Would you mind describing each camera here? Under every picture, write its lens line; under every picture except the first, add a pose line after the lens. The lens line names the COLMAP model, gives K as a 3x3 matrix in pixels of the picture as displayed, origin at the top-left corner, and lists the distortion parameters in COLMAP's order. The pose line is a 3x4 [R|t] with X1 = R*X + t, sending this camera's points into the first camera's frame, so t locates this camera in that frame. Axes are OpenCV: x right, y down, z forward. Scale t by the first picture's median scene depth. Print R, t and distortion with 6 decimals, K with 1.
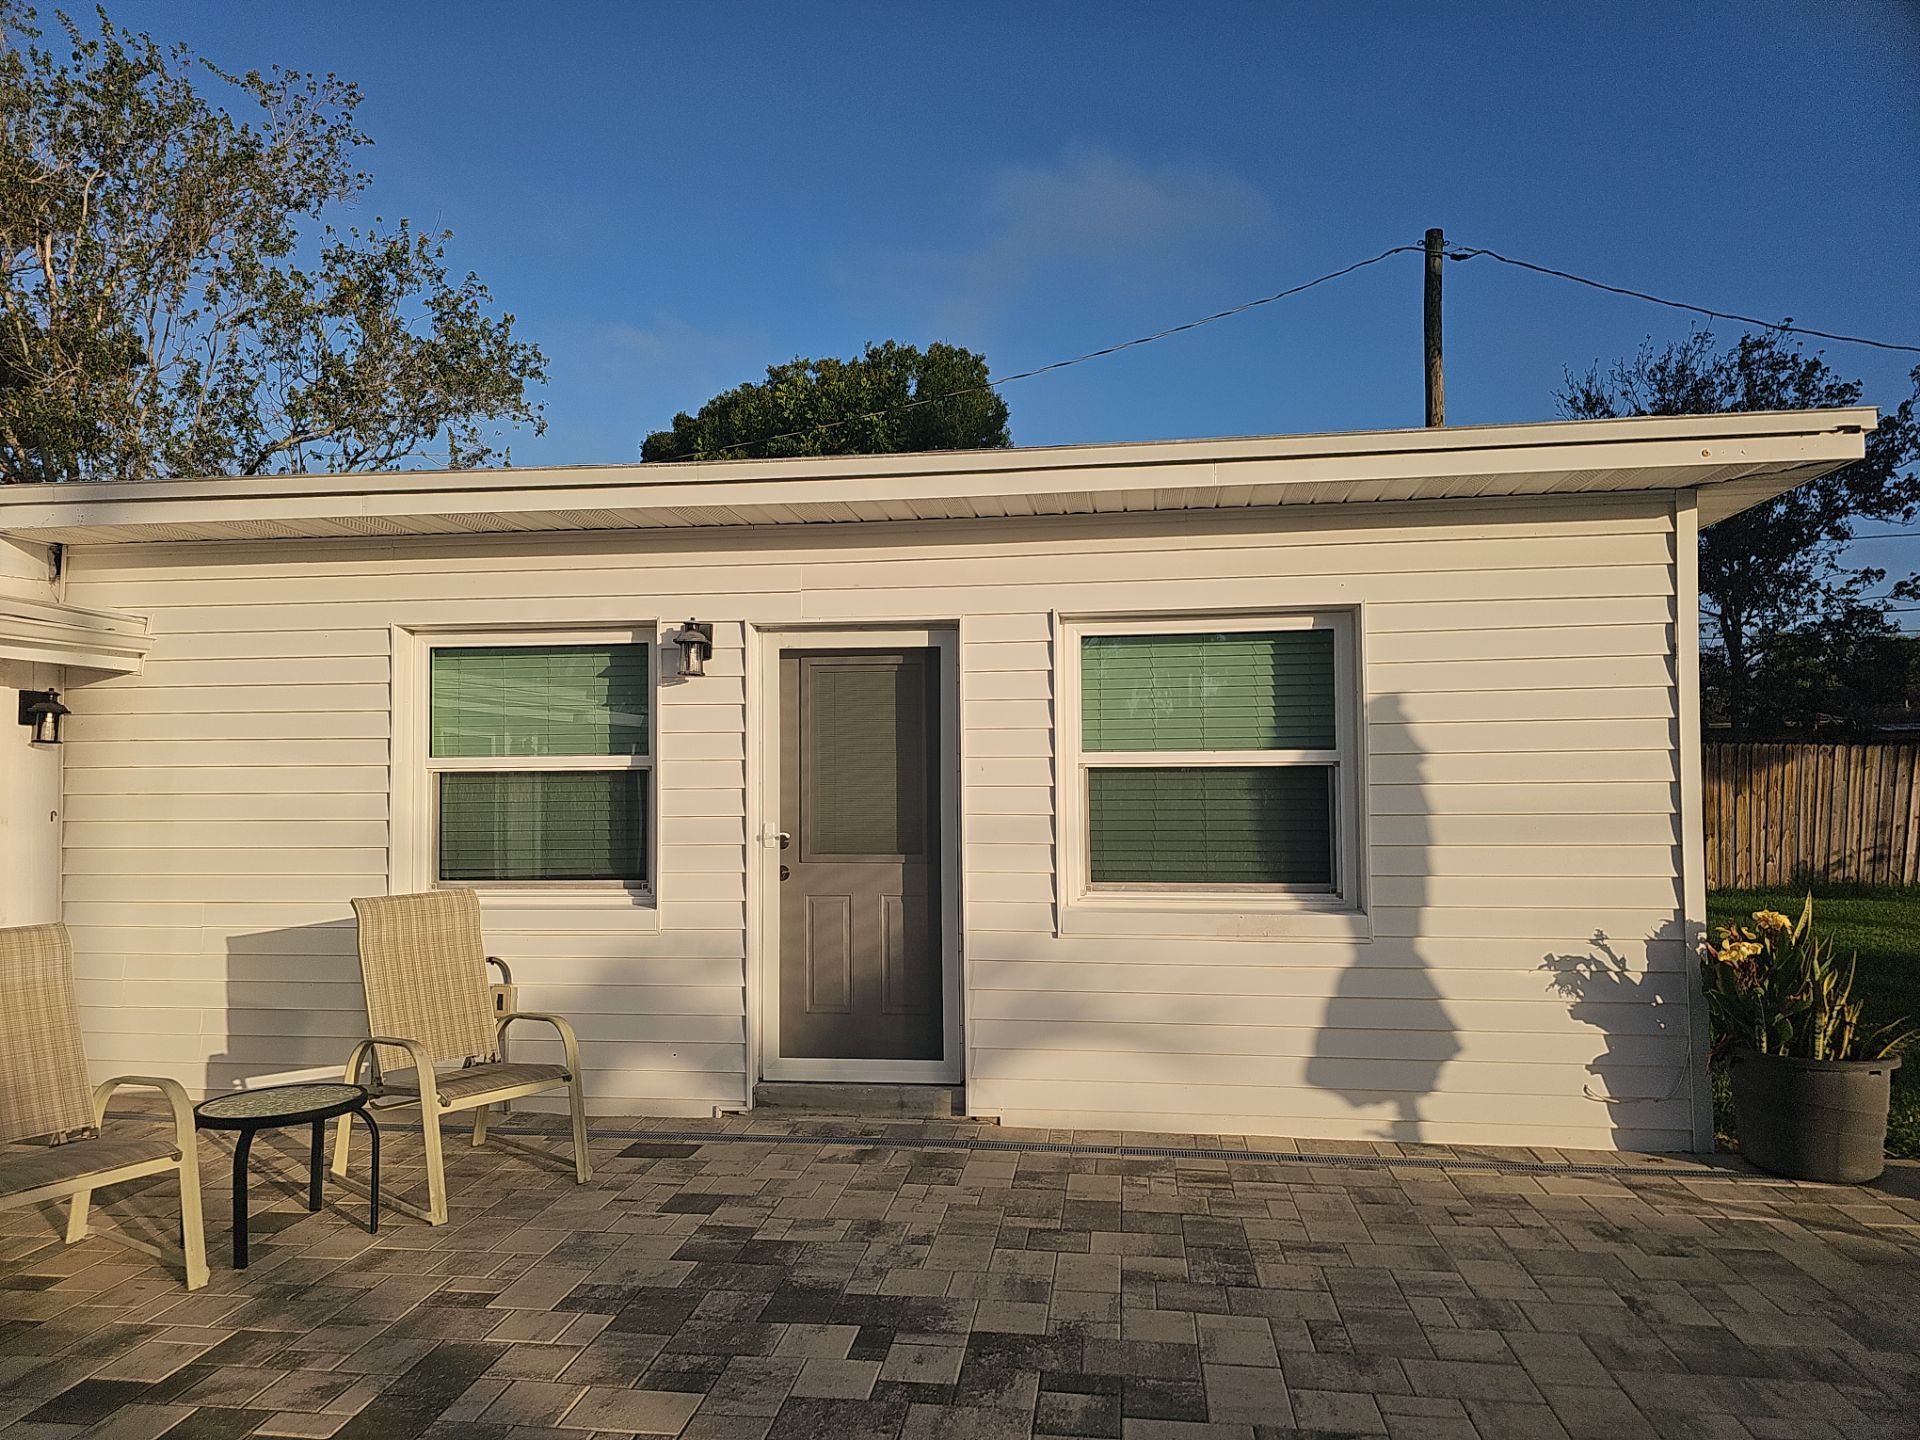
lens RADIAL K [[1269.6, 0, 964.8], [0, 1269.6, 734.9], [0, 0, 1]] dist [0.041810, -0.023123]
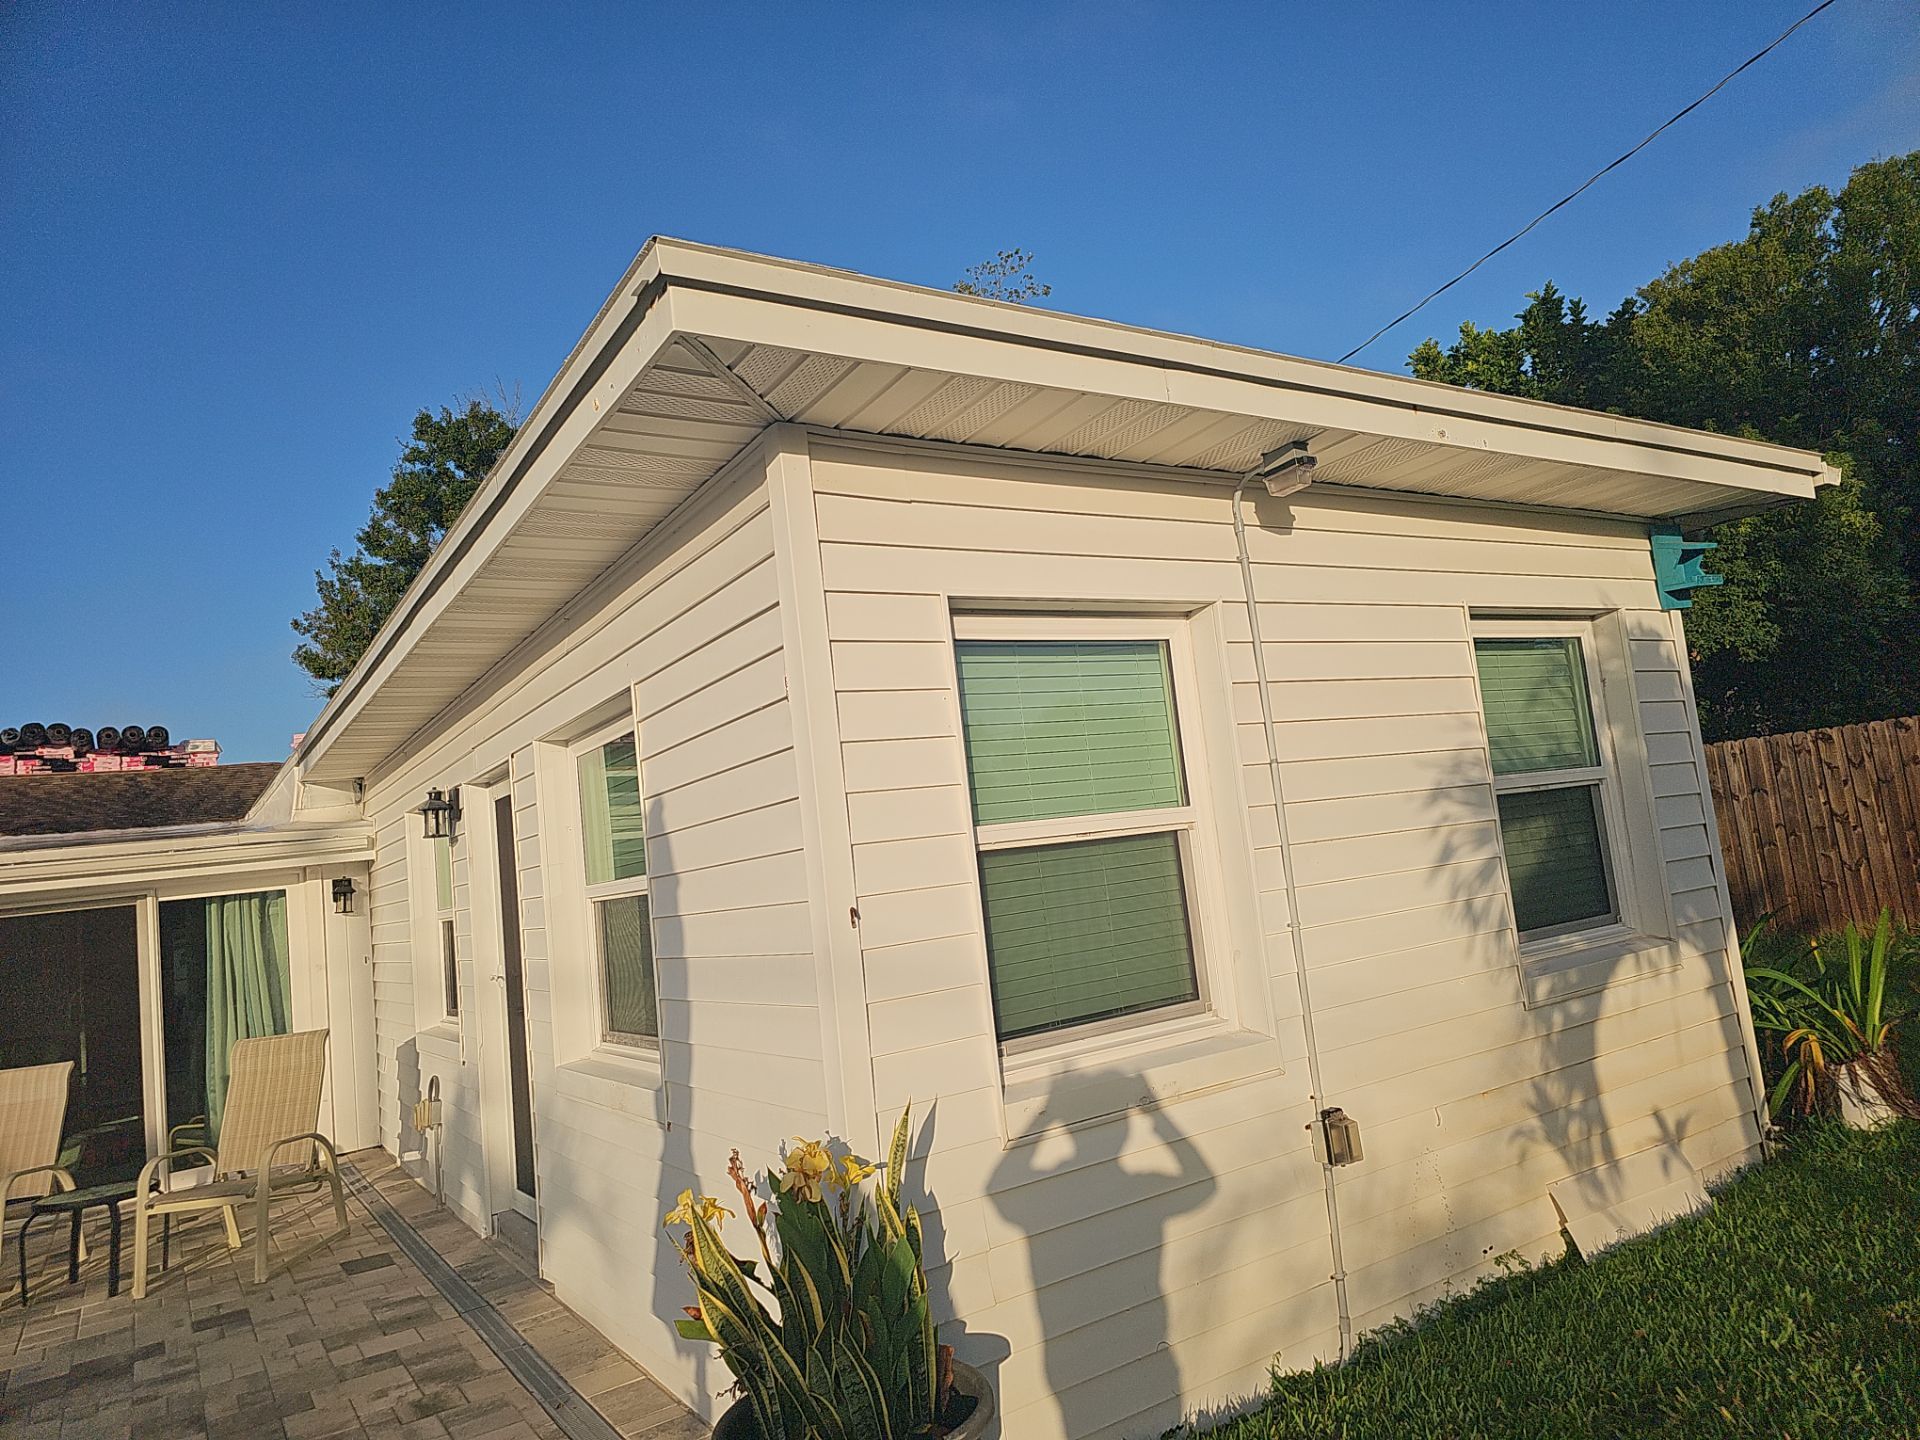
lens RADIAL K [[1269.6, 0, 960.7], [0, 1269.6, 711.1], [0, 0, 1]] dist [0.041810, -0.023123]
pose [[0.638711, -0.159072, -0.752824, 0.934491], [0.137830, 0.986225, -0.091451, 0.009855], [0.757001, -0.045351, 0.651838, 0.587359]]
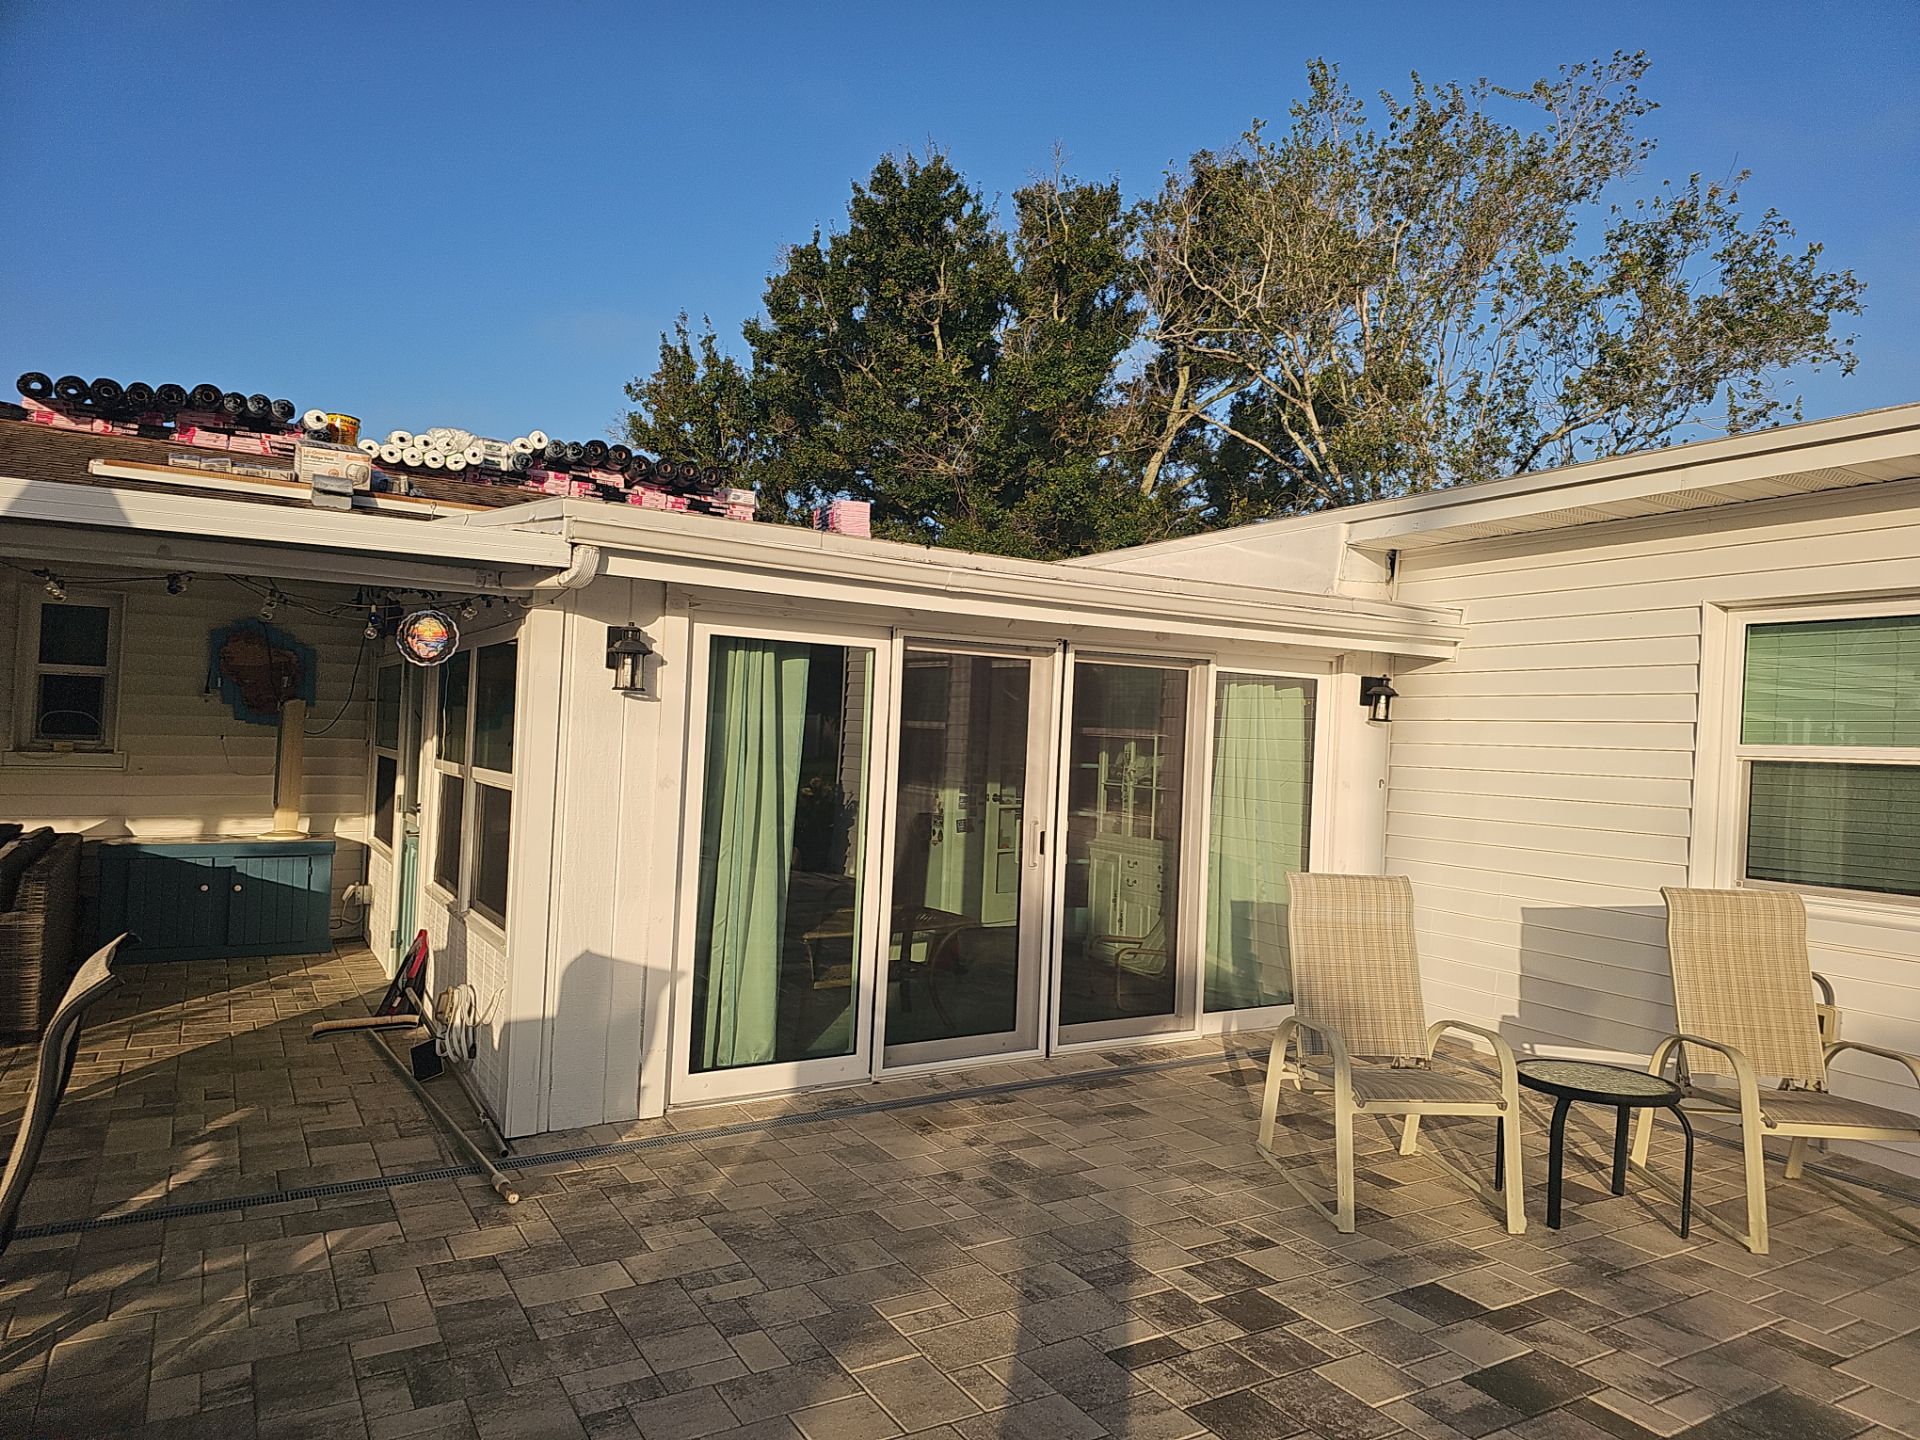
lens RADIAL K [[1269.6, 0, 964.1], [0, 1269.6, 722.7], [0, 0, 1]] dist [0.041810, -0.023123]
pose [[0.619711, 0.018638, -0.784609, -0.037388], [-0.016198, 0.999809, 0.010956, 0.001157], [0.784663, 0.005919, 0.619895, -0.015468]]
